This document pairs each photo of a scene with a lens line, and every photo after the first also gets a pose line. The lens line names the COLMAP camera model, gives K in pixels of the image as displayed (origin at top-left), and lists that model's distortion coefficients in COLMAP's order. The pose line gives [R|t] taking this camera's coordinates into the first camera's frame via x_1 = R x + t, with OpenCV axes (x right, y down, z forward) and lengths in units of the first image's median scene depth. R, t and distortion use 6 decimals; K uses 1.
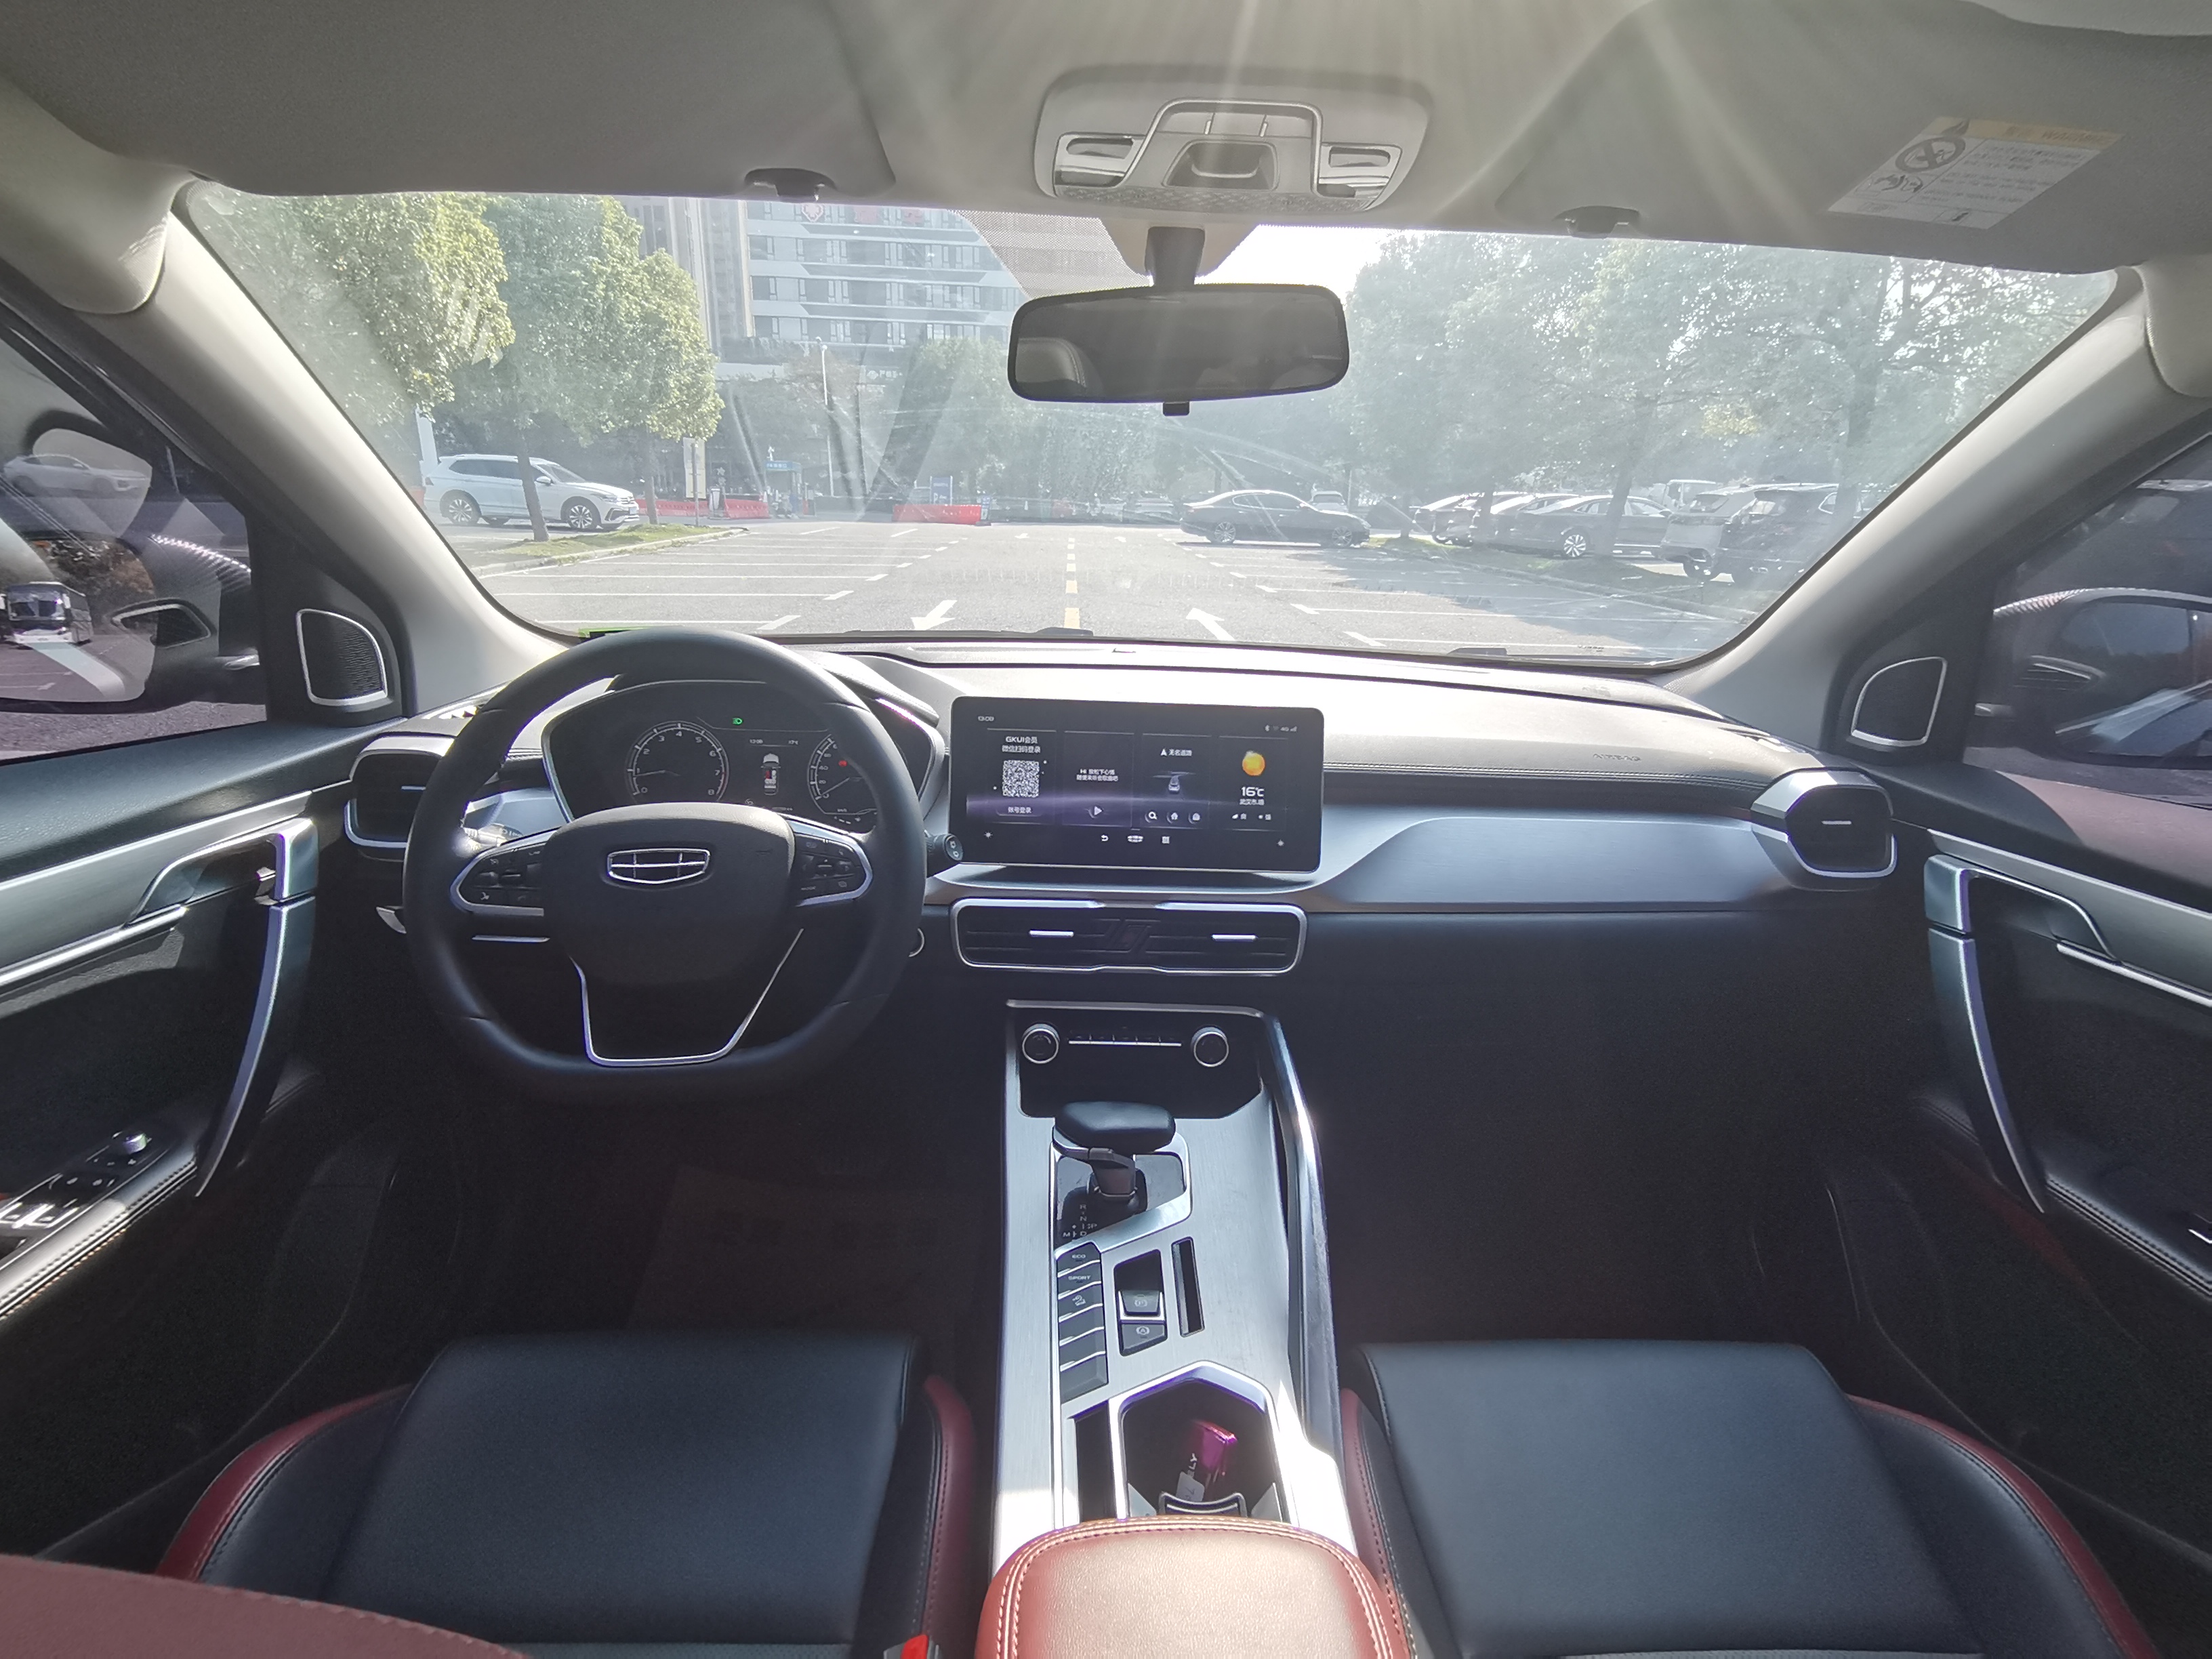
lens RADIAL K [[1091.3, 0, 1101.8], [0, 1091.3, 825.8], [0, 0, 1]] dist [0.016783, -0.001035]
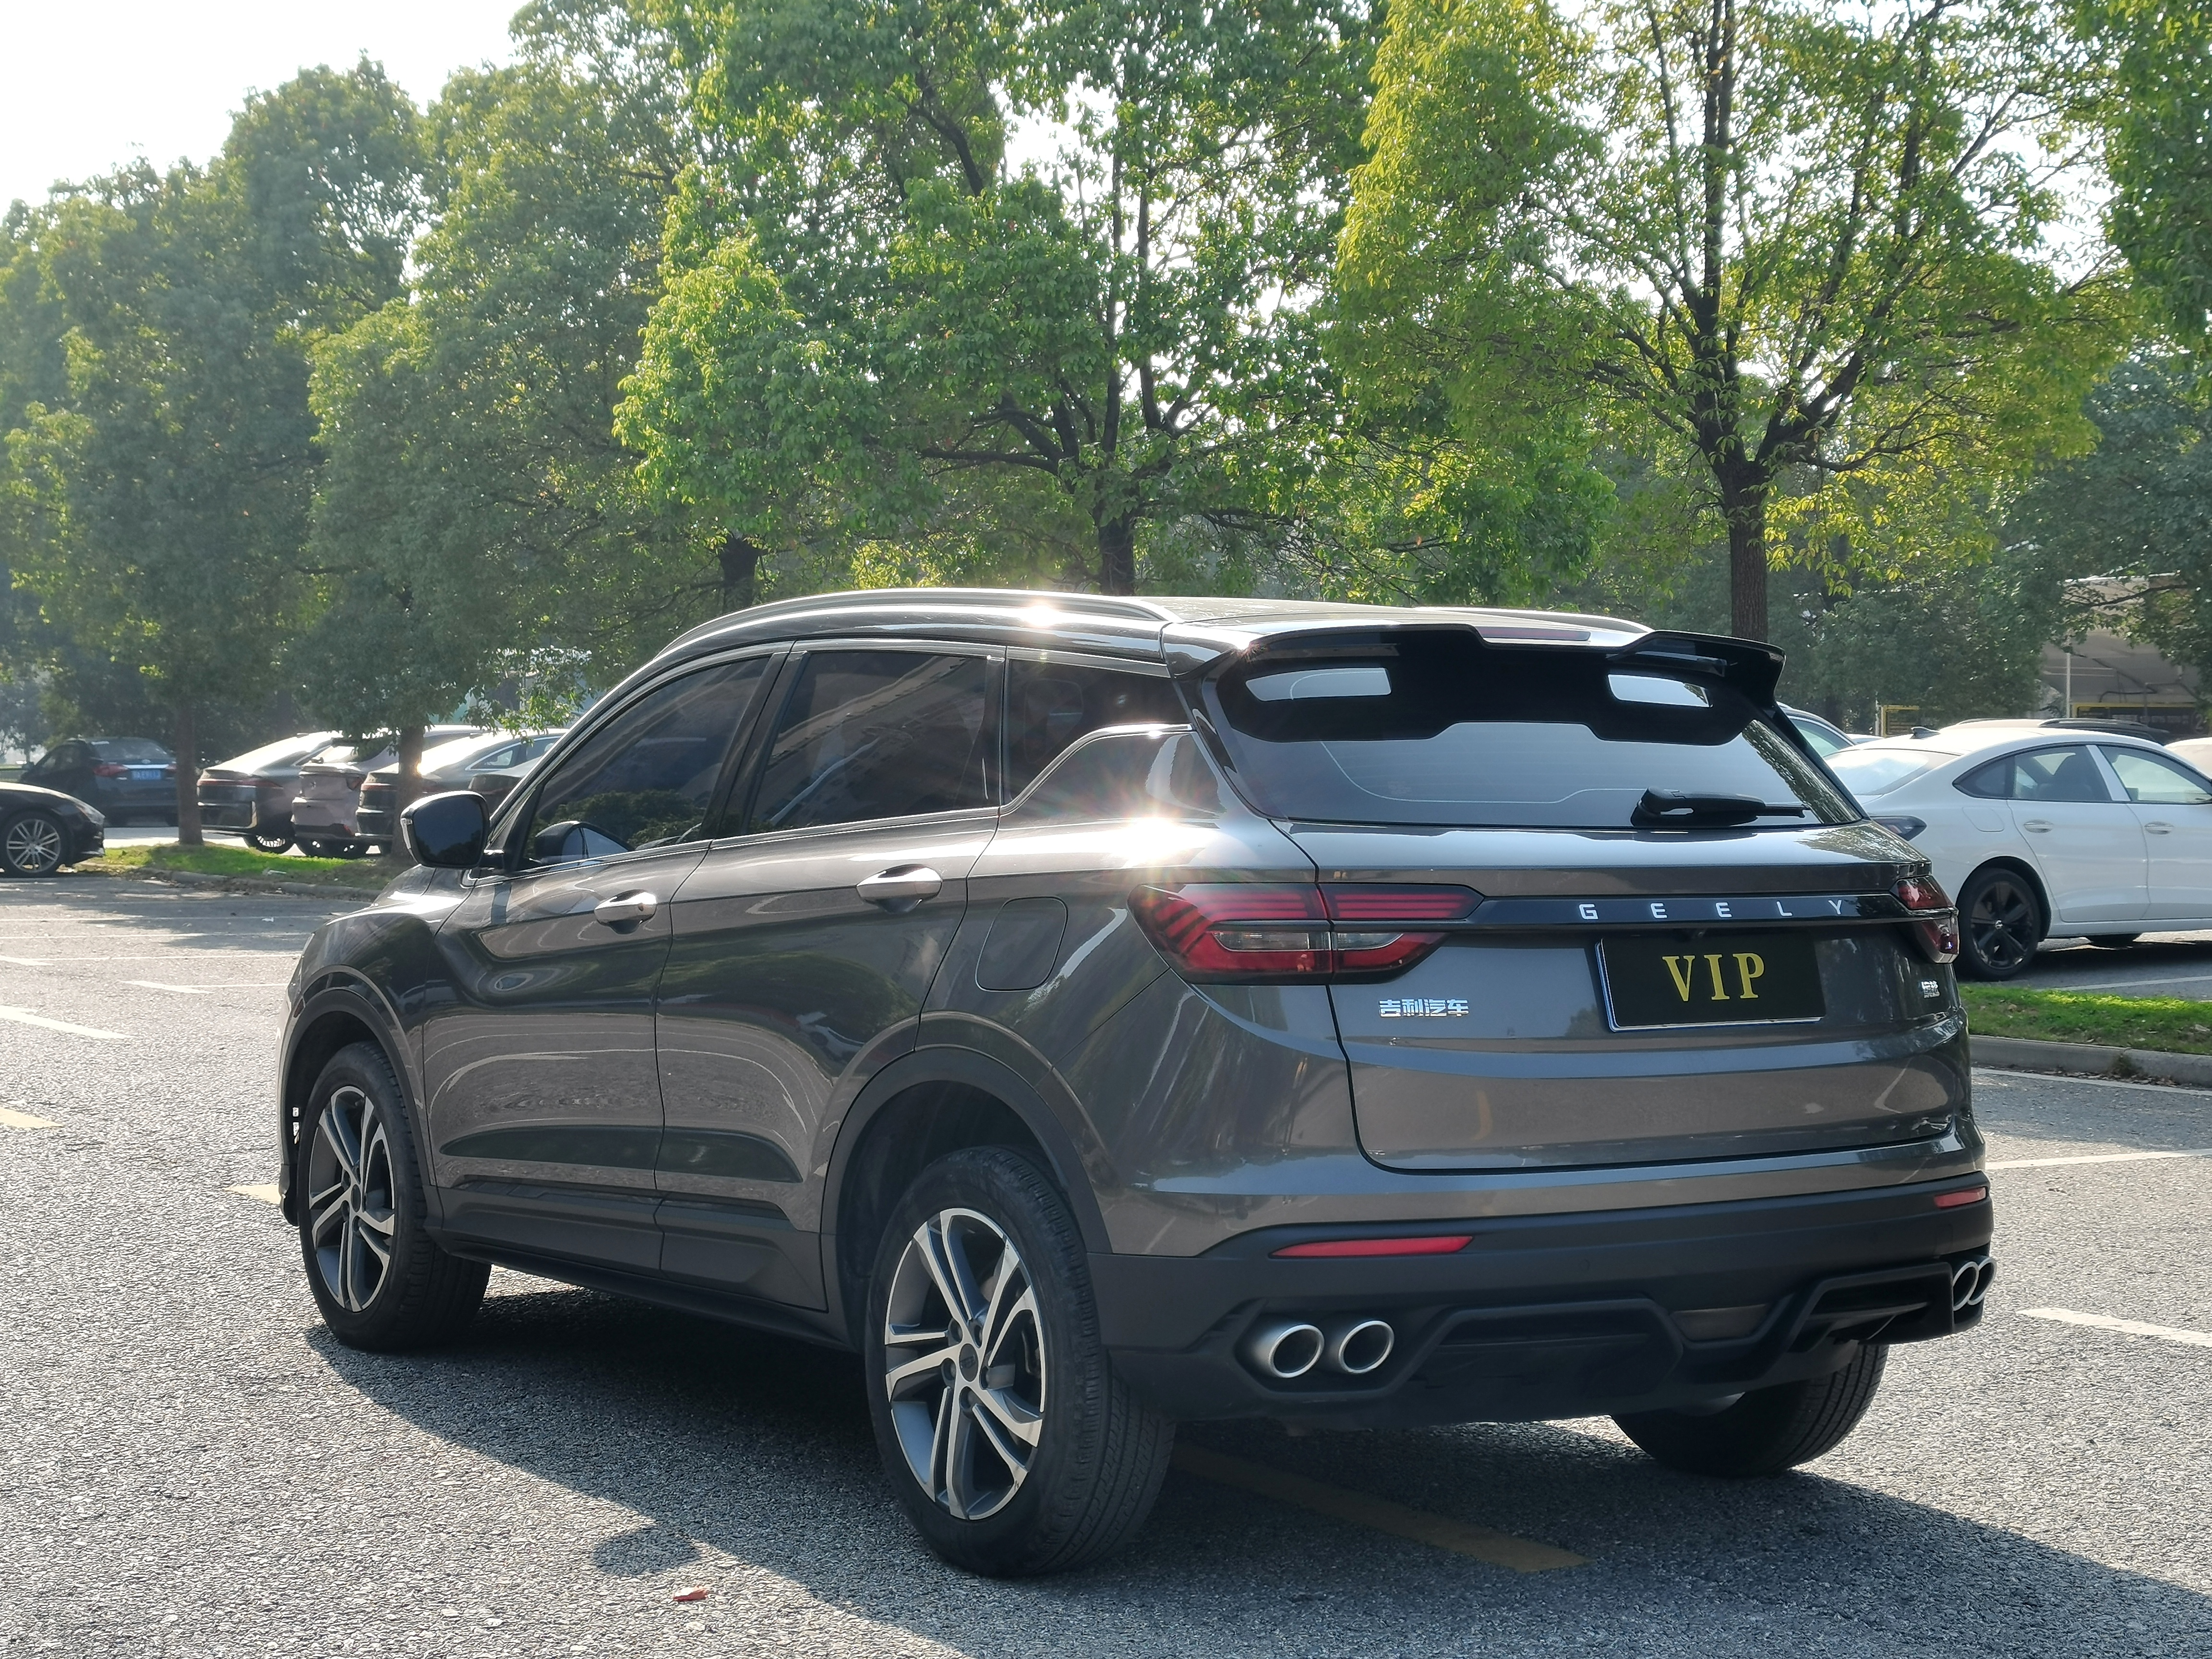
lens RADIAL K [[3646.3, 0, 1113.3], [0, 3646.3, 822.0], [0, 0, 1]] dist [0.063334, 0.000000]
pose [[0.840129, -0.033727, 0.541337, -3.924018], [0.175967, 0.961028, -0.213217, 1.657728], [-0.513048, 0.274387, 0.813322, -5.887132]]
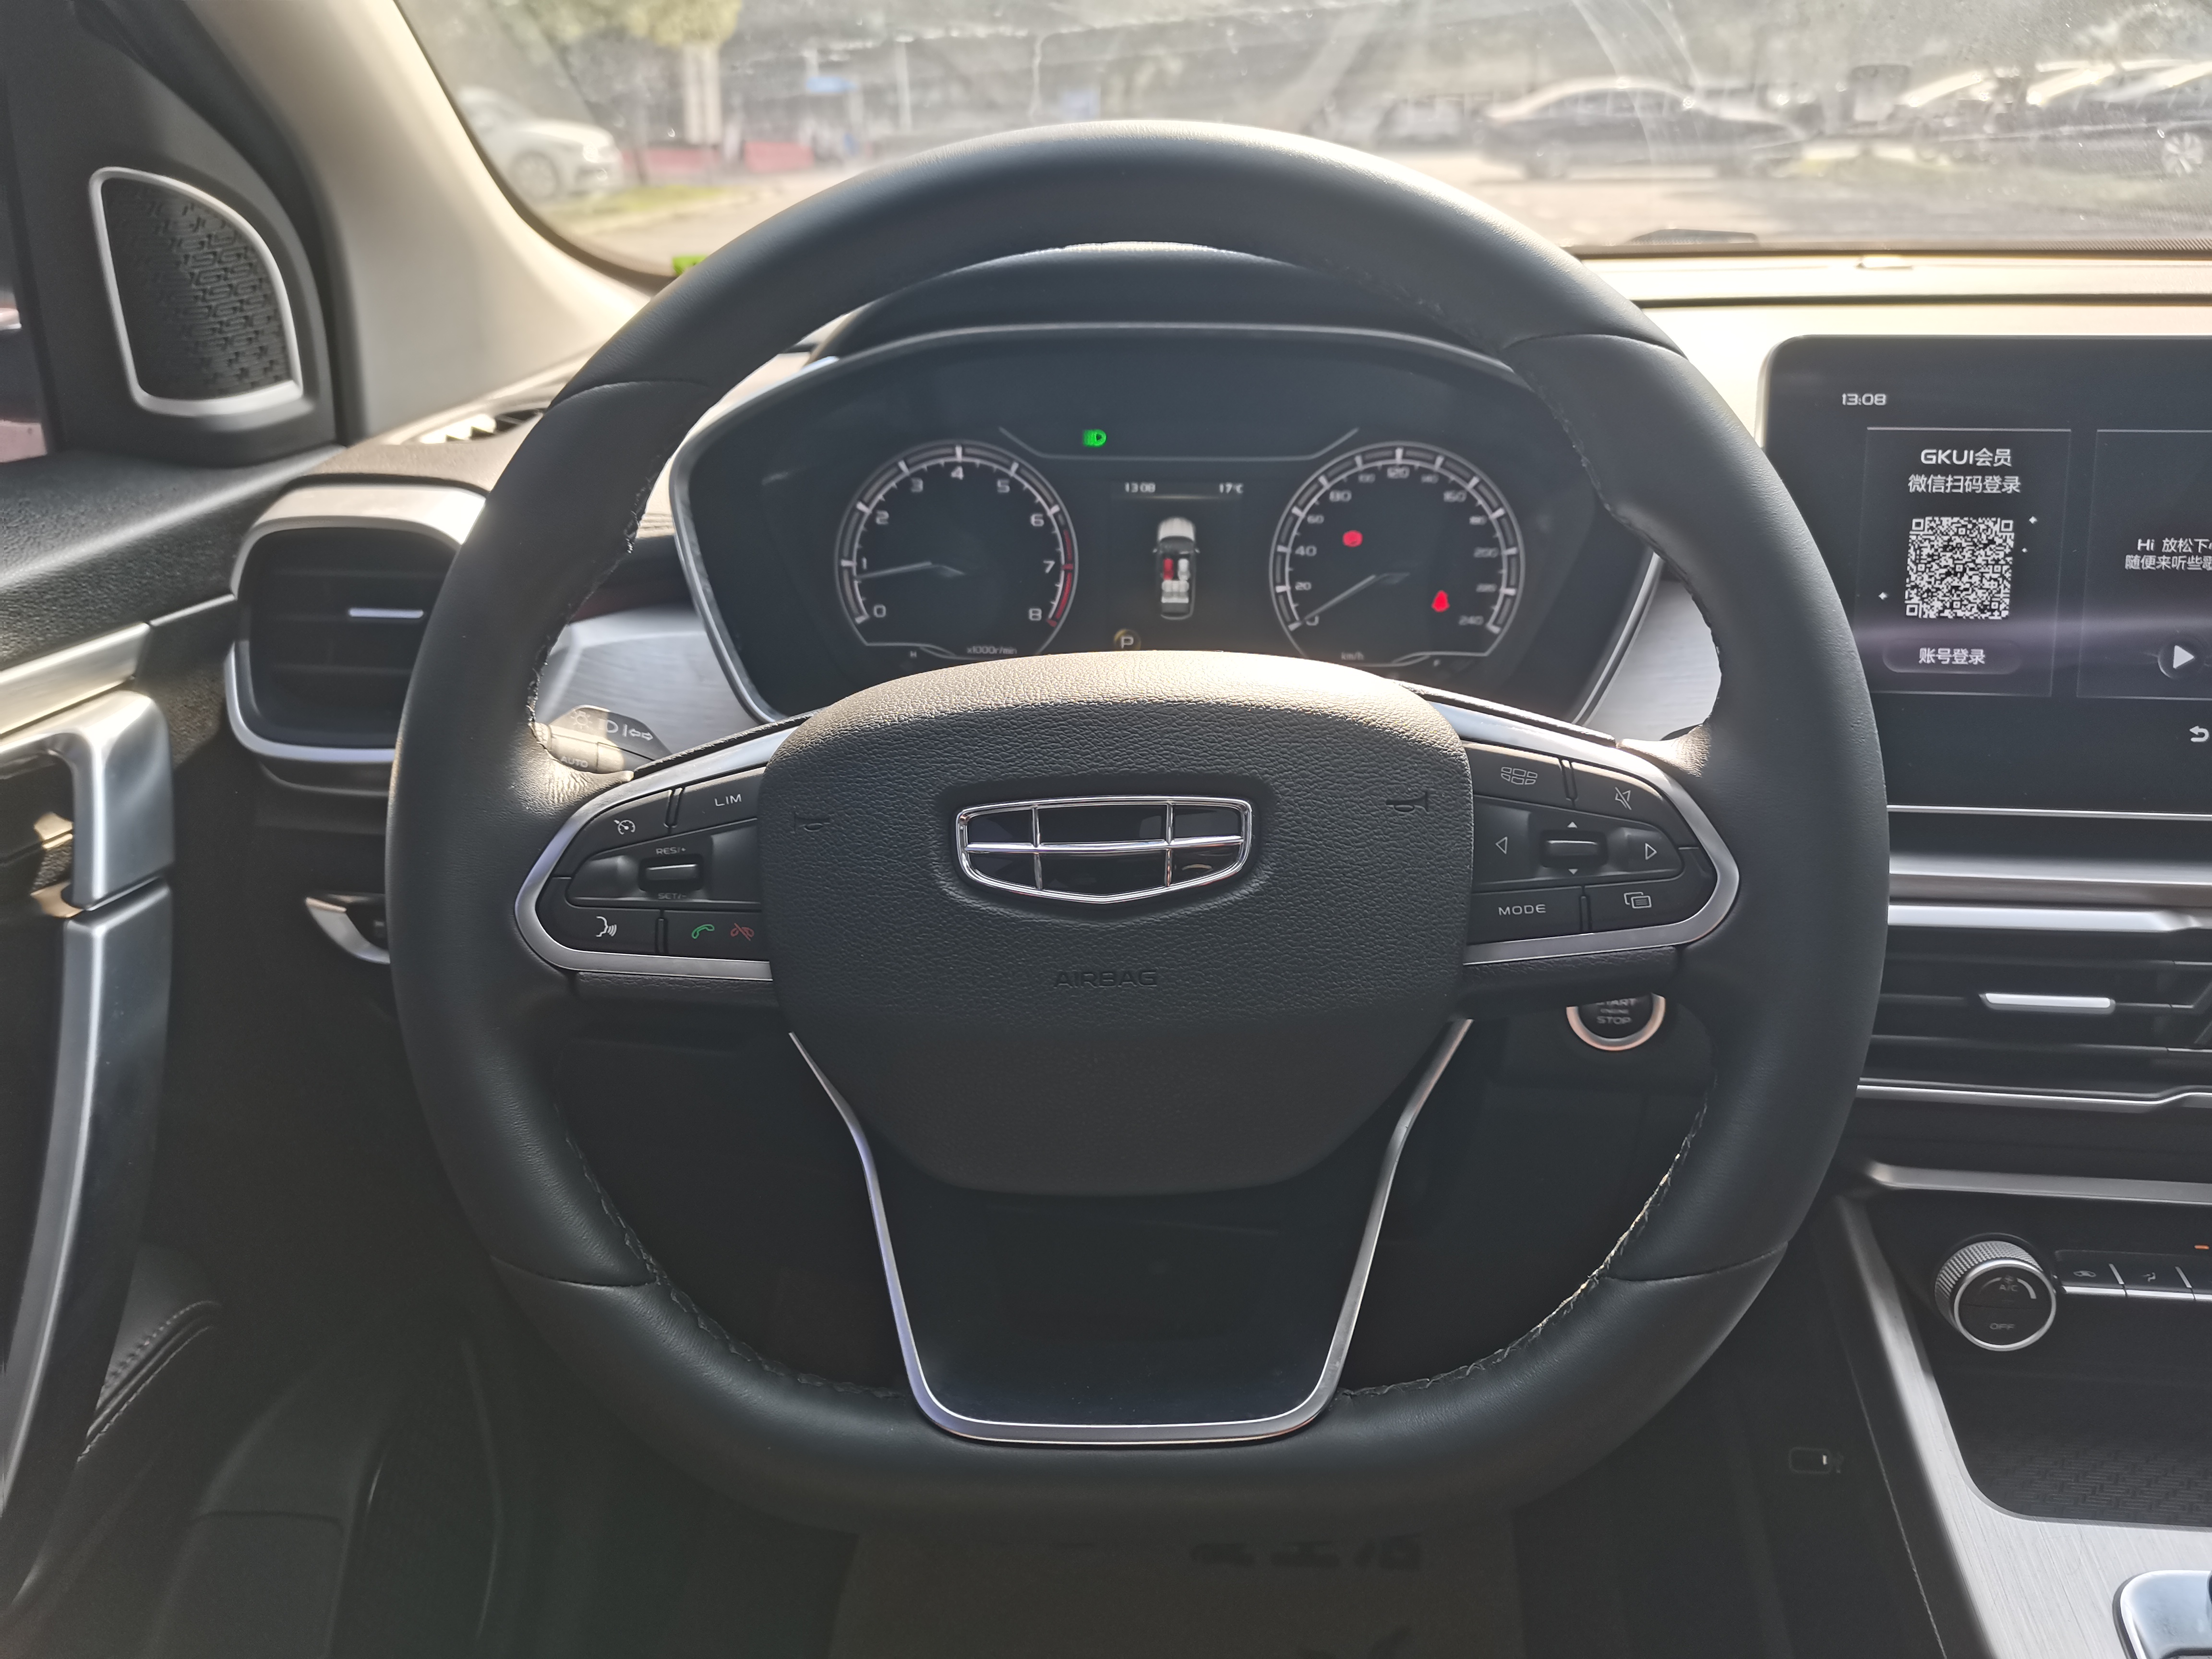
lens RADIAL K [[1693.6, 0, 1098.6], [0, 1693.6, 808.4], [0, 0, 1]] dist [0.012631, -0.014900]
pose [[0.991421, 0.005218, -0.130605, -0.259276], [0.006841, 0.995762, 0.091715, -0.016670], [0.130530, -0.091822, 0.987183, 0.379174]]
